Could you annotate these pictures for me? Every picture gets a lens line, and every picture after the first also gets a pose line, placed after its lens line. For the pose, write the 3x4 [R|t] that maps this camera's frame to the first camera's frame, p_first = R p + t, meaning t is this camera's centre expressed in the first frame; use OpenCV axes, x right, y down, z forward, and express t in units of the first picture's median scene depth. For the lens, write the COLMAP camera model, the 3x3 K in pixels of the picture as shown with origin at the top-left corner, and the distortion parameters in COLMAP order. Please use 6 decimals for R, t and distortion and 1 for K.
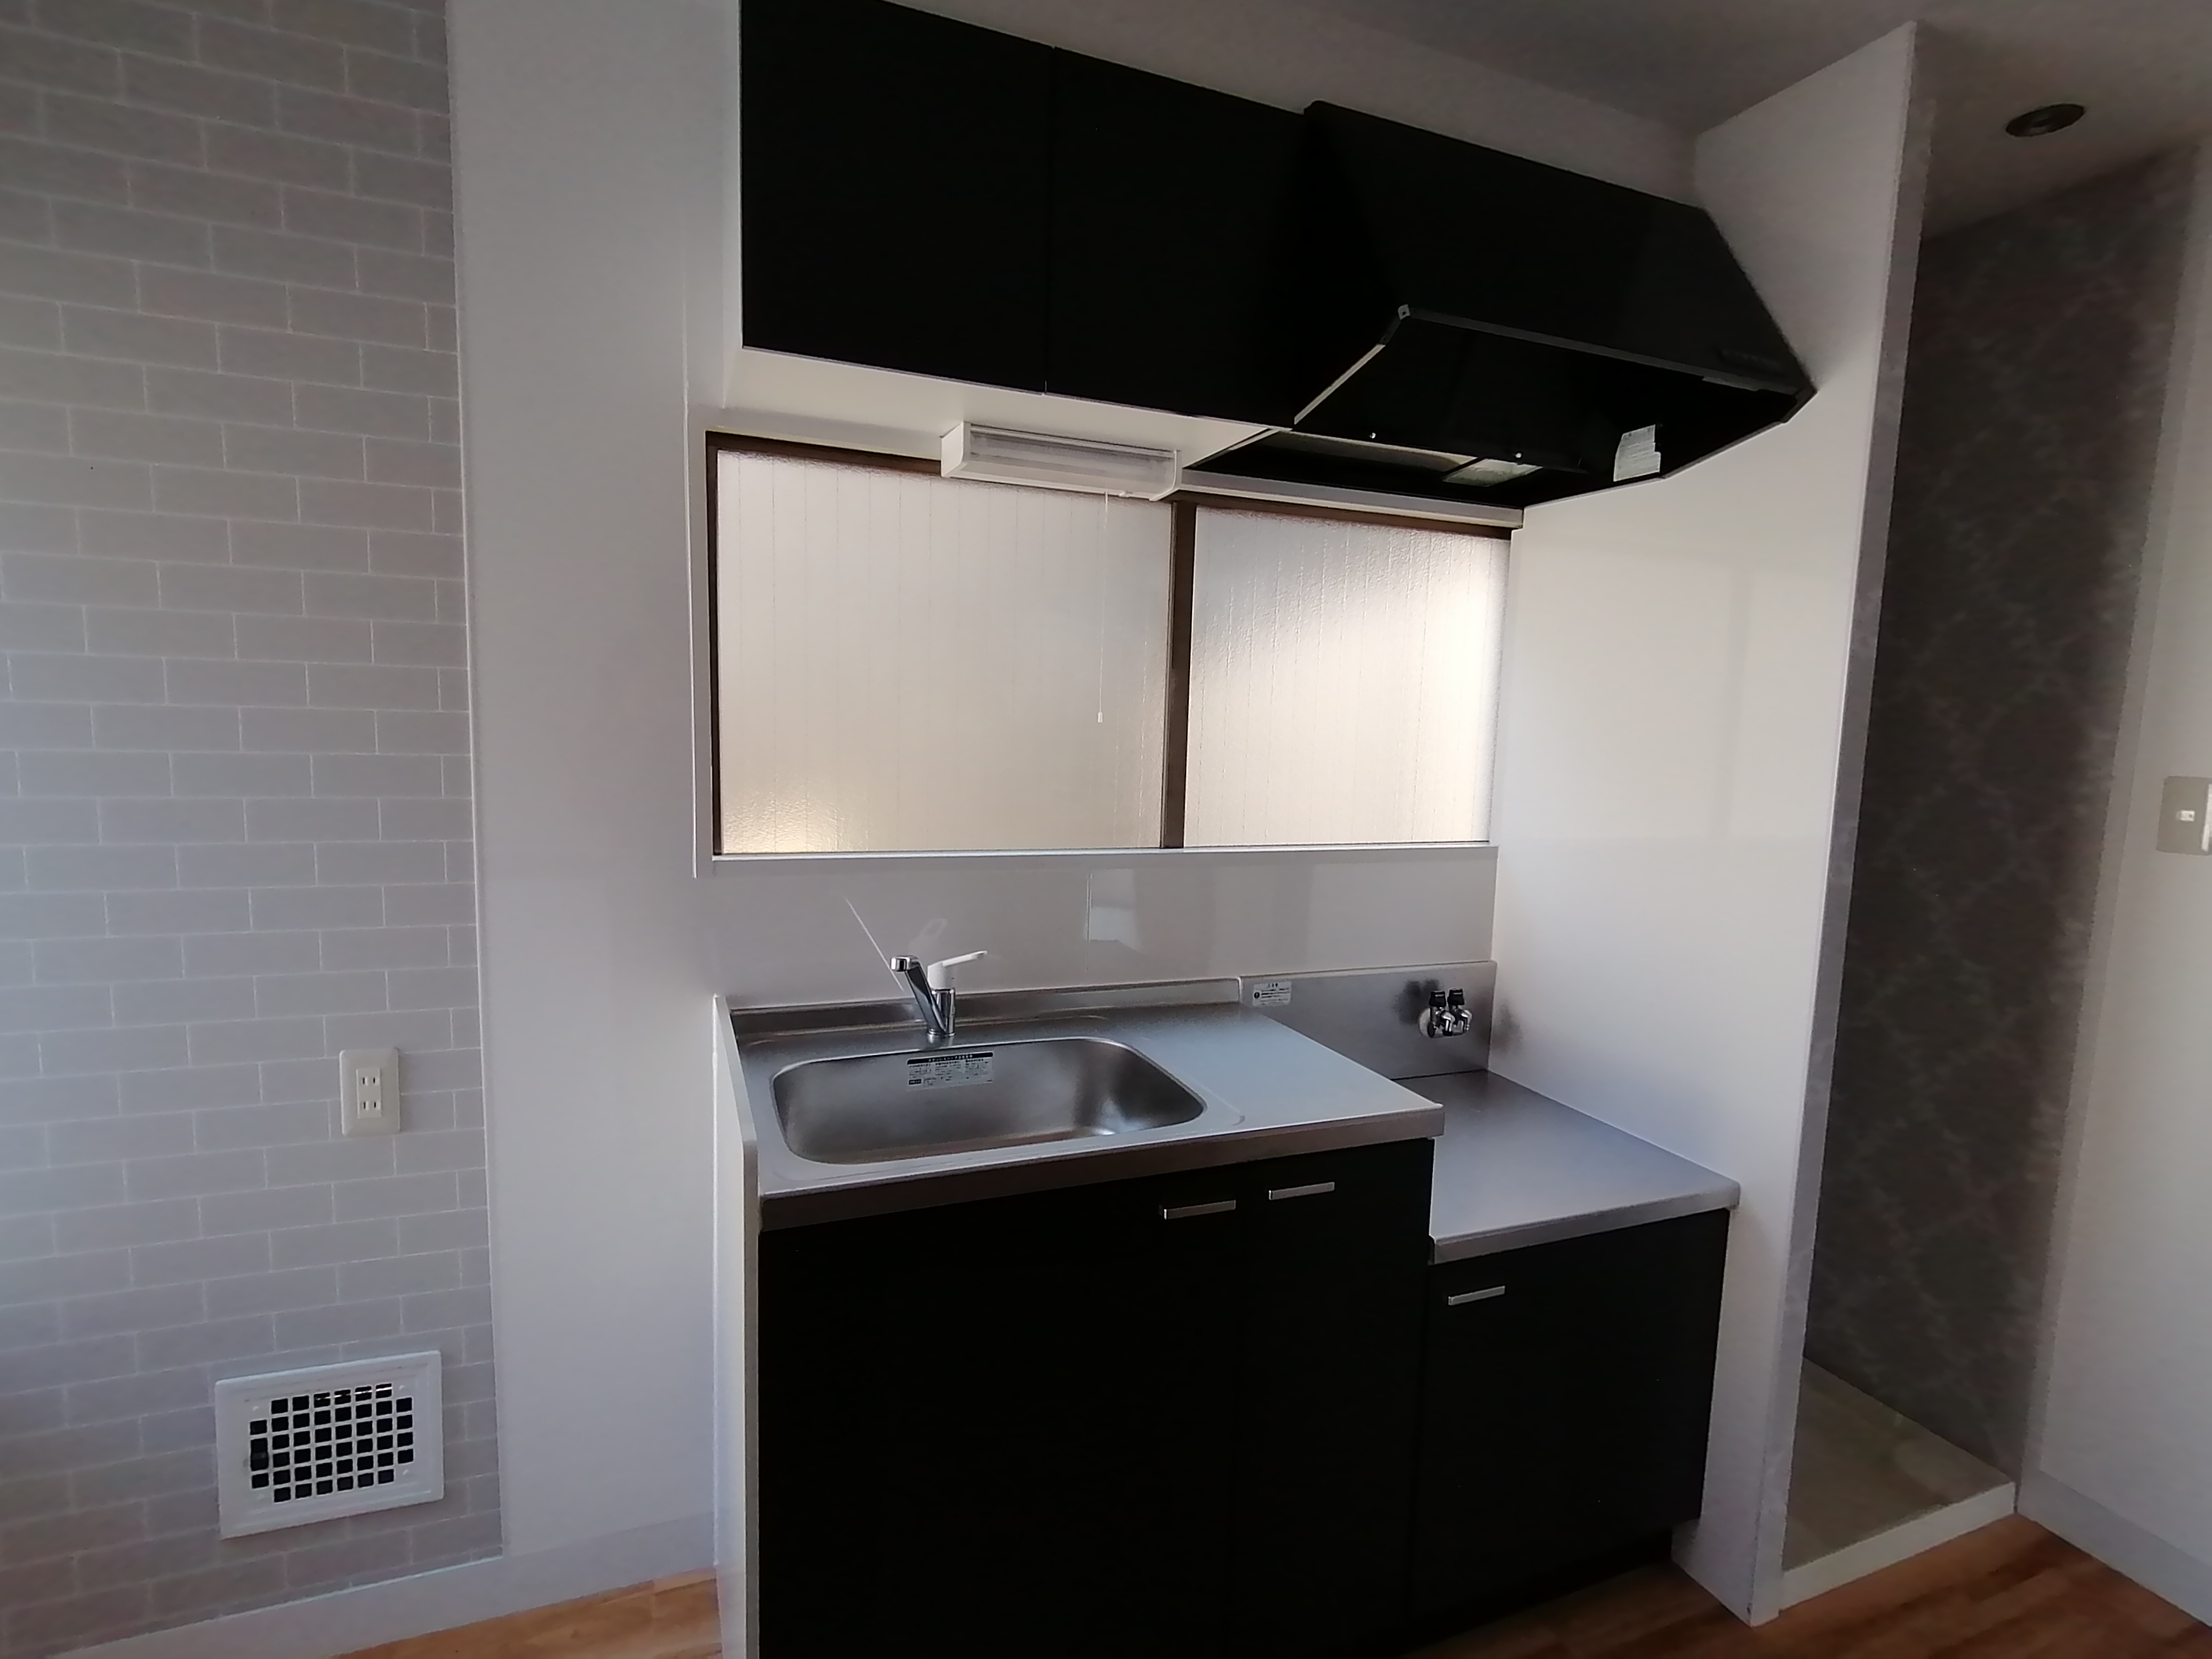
lens RADIAL K [[1111.9, 0, 1092.2], [0, 1111.9, 832.8], [0, 0, 1]] dist [-0.010044, -0.000128]
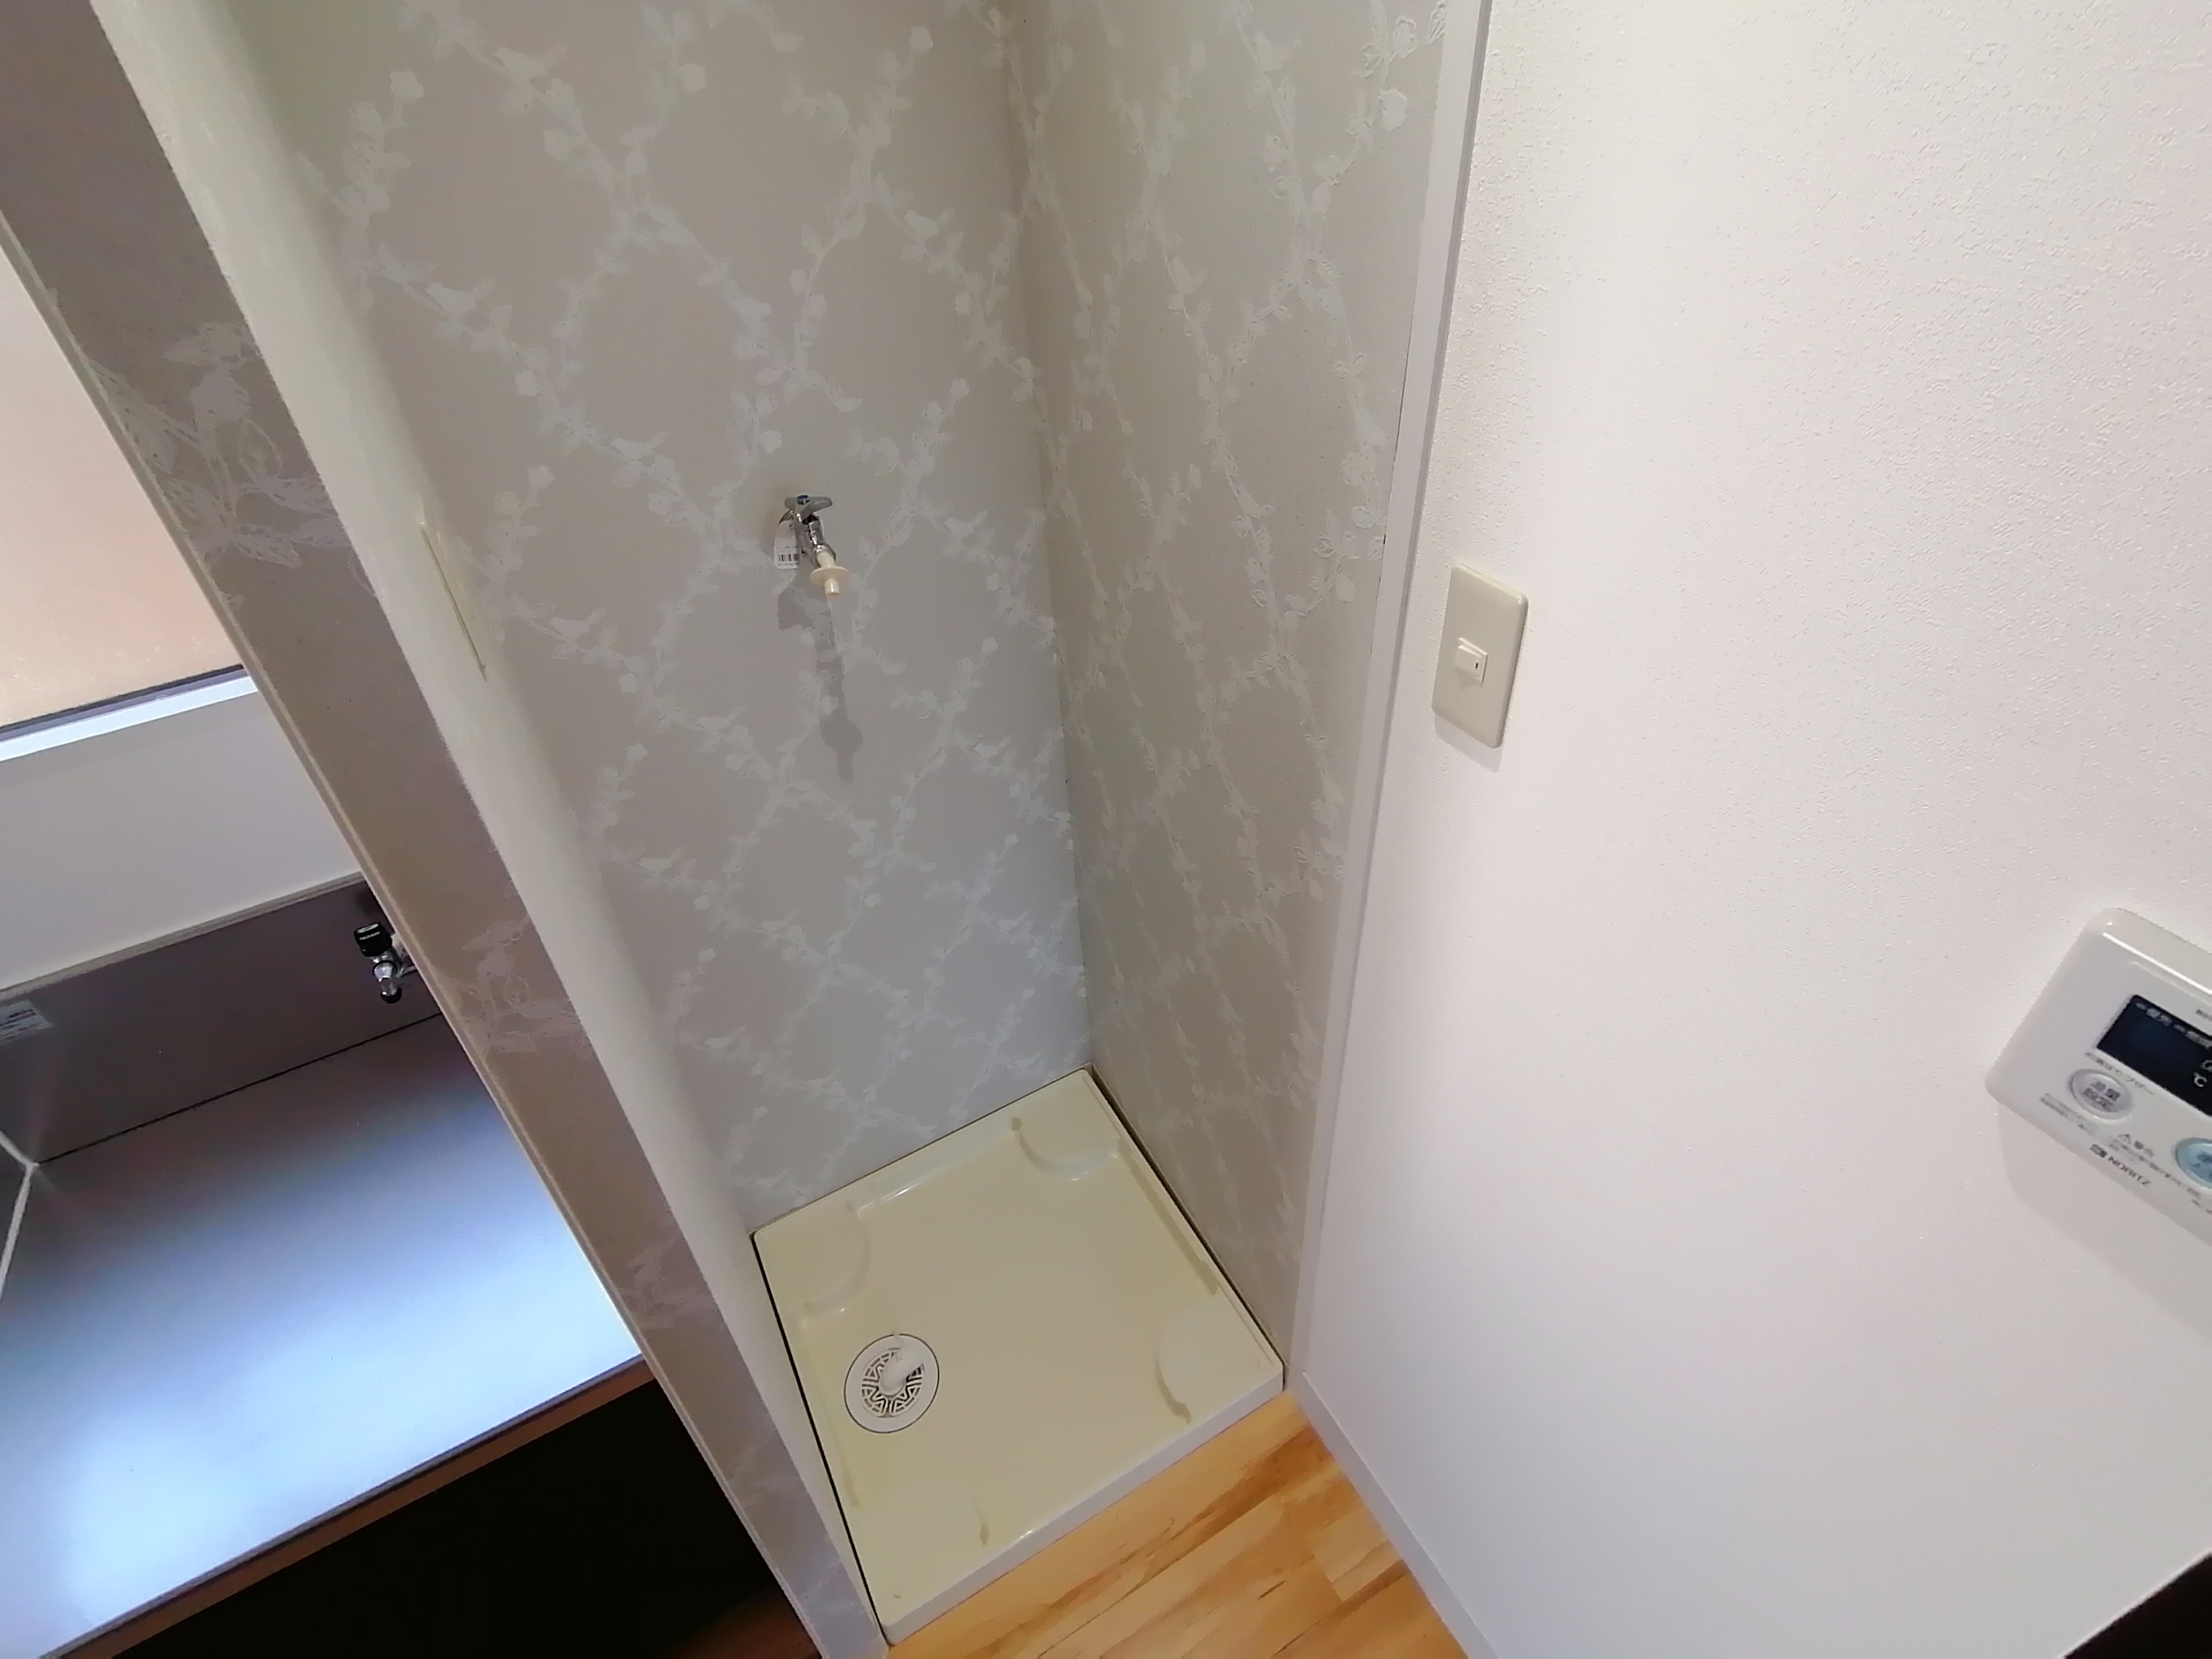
lens RADIAL K [[1111.9, 0, 1092.2], [0, 1111.9, 832.8], [0, 0, 1]] dist [-0.010044, -0.000128]
pose [[0.982640, -0.162931, 0.088727, 0.875044], [0.092617, 0.845206, 0.526354, -0.225646], [-0.160752, -0.508999, 0.845623, 0.676100]]
